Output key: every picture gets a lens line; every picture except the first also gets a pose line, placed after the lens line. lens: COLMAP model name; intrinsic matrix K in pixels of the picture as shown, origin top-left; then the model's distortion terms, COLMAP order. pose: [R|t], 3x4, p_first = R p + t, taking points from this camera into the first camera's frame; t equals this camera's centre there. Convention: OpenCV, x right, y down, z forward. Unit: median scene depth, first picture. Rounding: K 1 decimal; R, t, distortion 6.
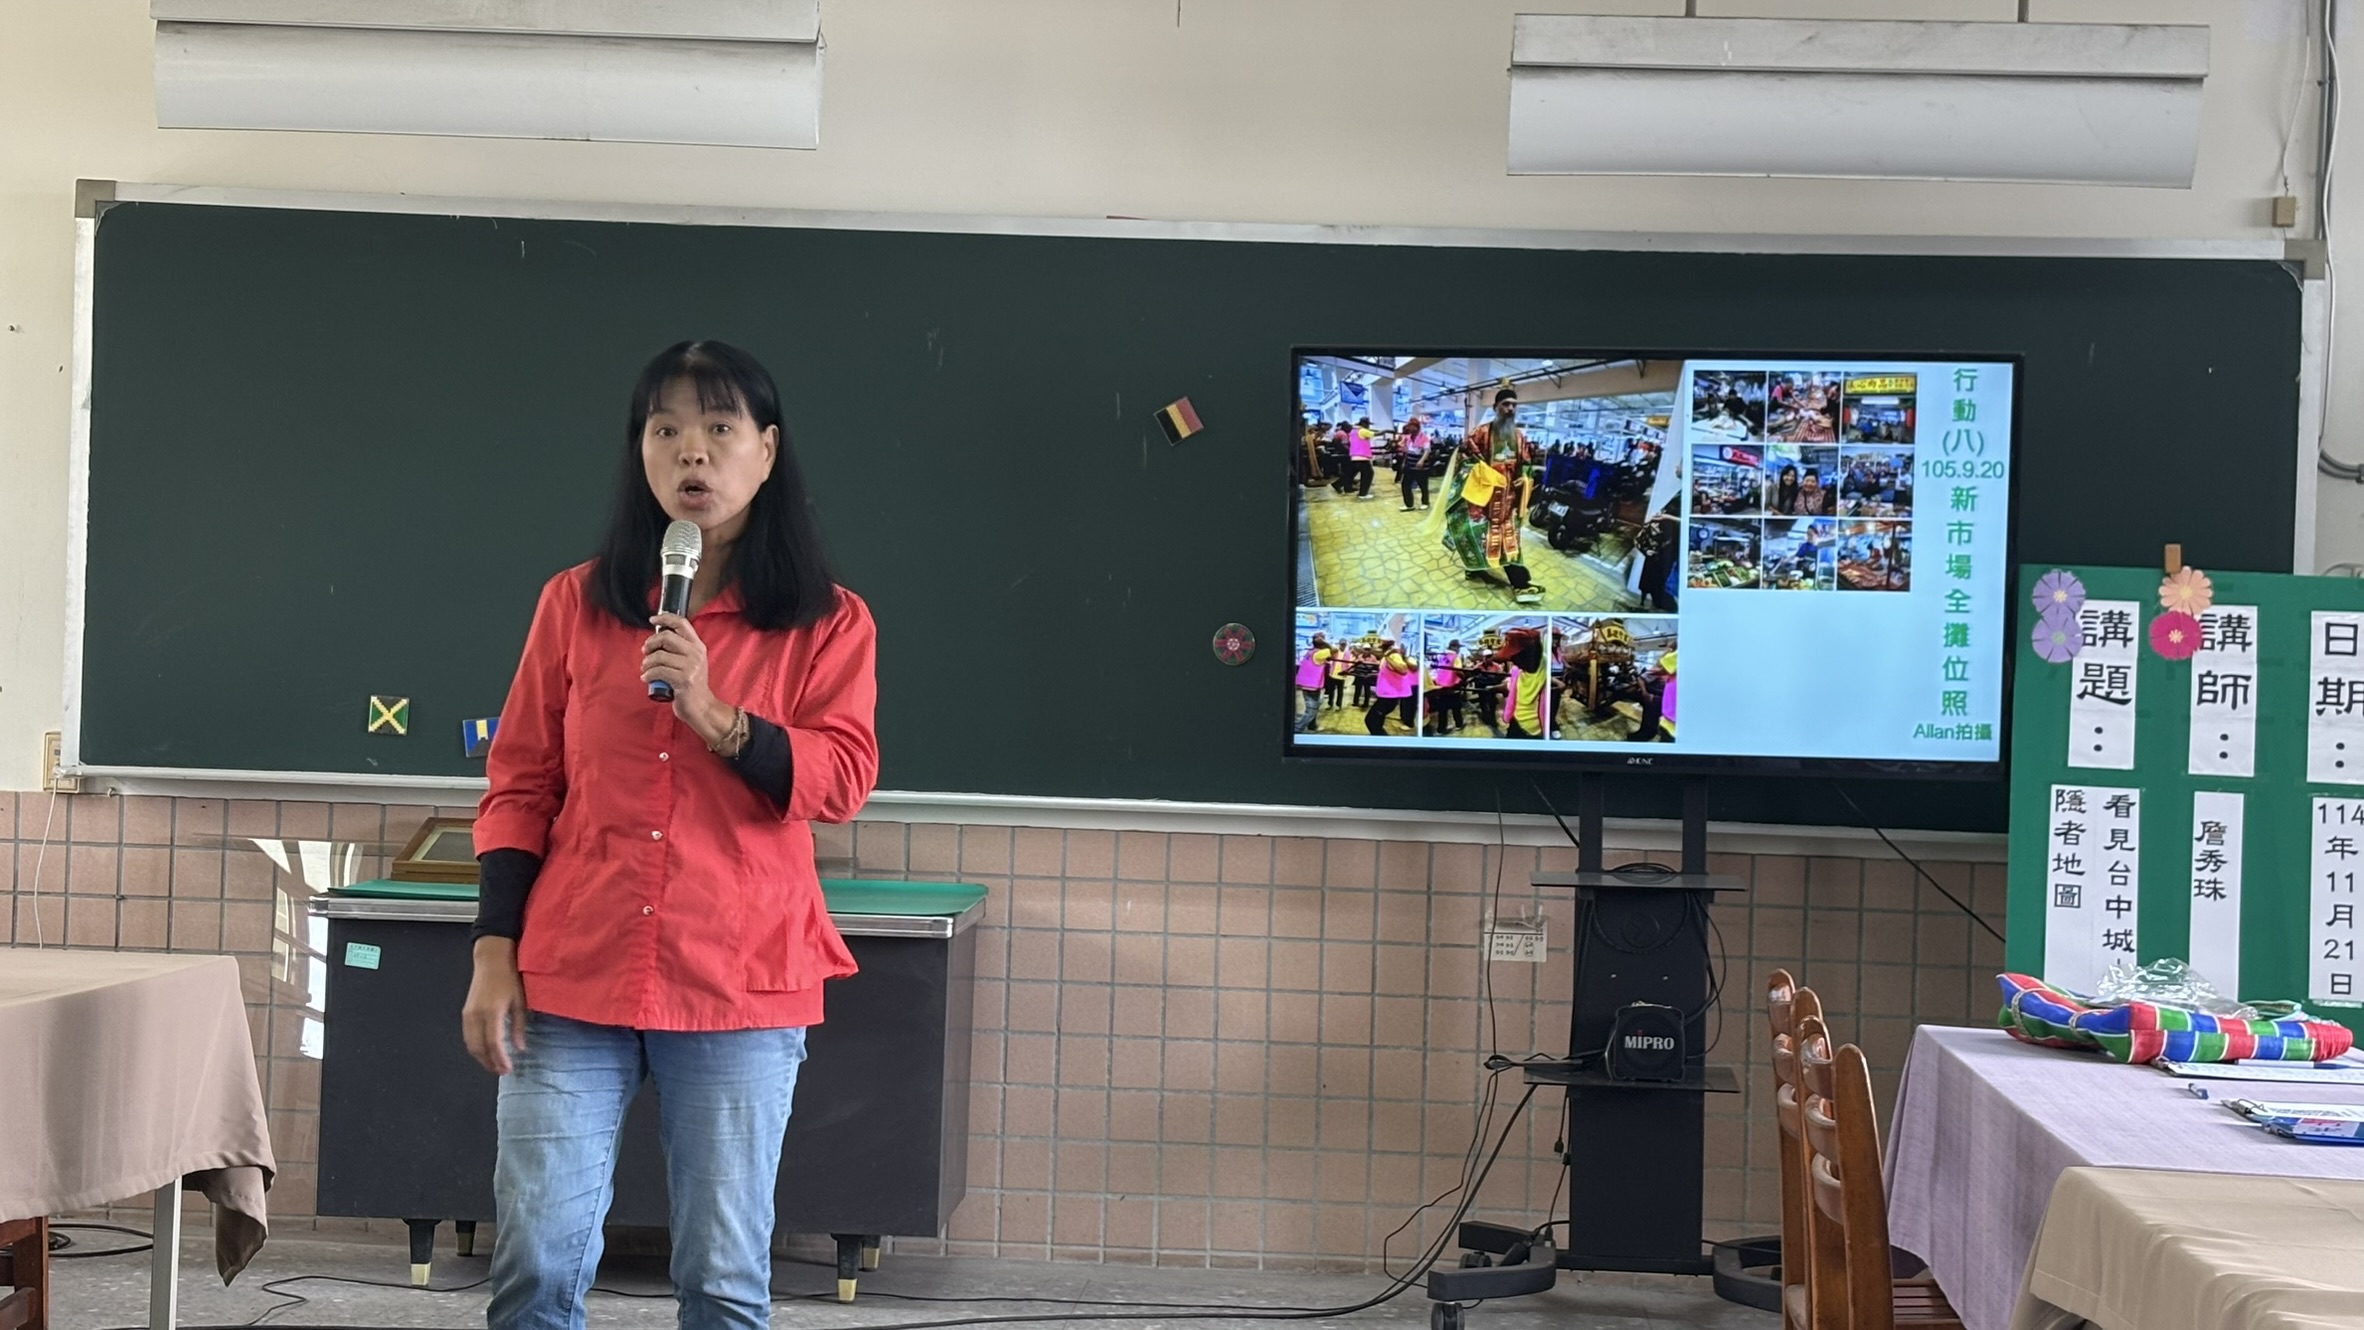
lens RADIAL K [[4014.8, 0, 1160.9], [0, 4014.8, 684.7], [0, 0, 1]] dist [0.259426, -1.051610]
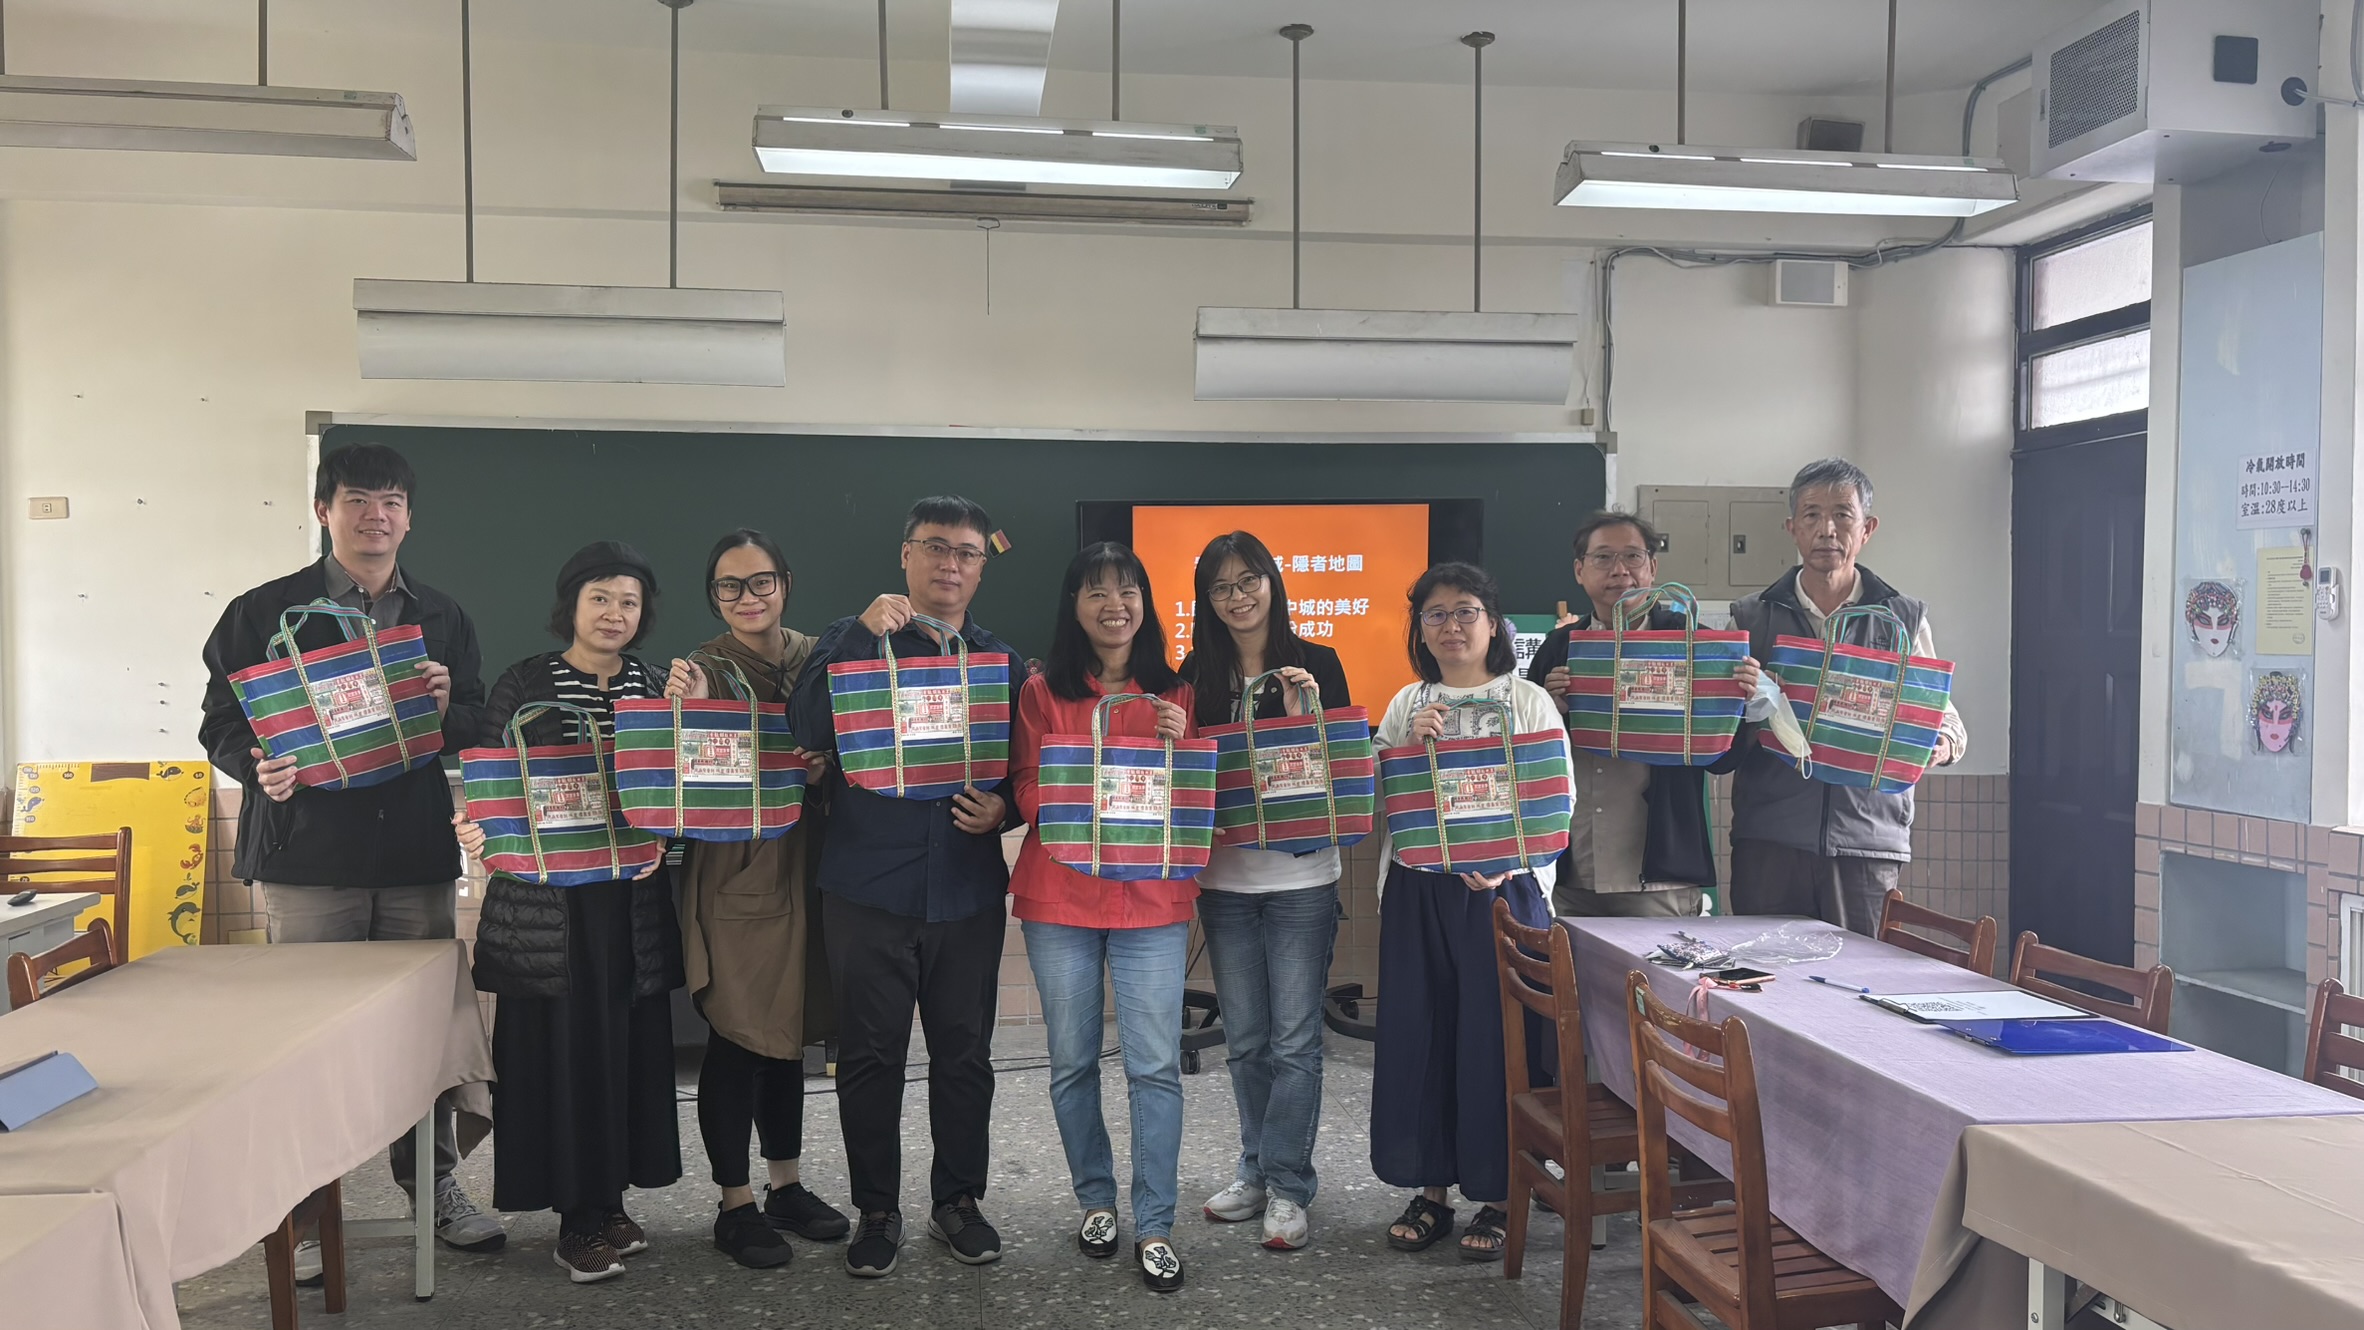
lens RADIAL K [[1799.4, 0, 1182.0], [0, 1799.4, 665.0], [0, 0, 1]] dist [0.023293, -0.001185]
pose [[0.979767, -0.038462, 0.196413, -0.076574], [0.034446, 0.999123, 0.023820, -0.030914], [-0.197157, -0.016572, 0.980232, 0.245025]]
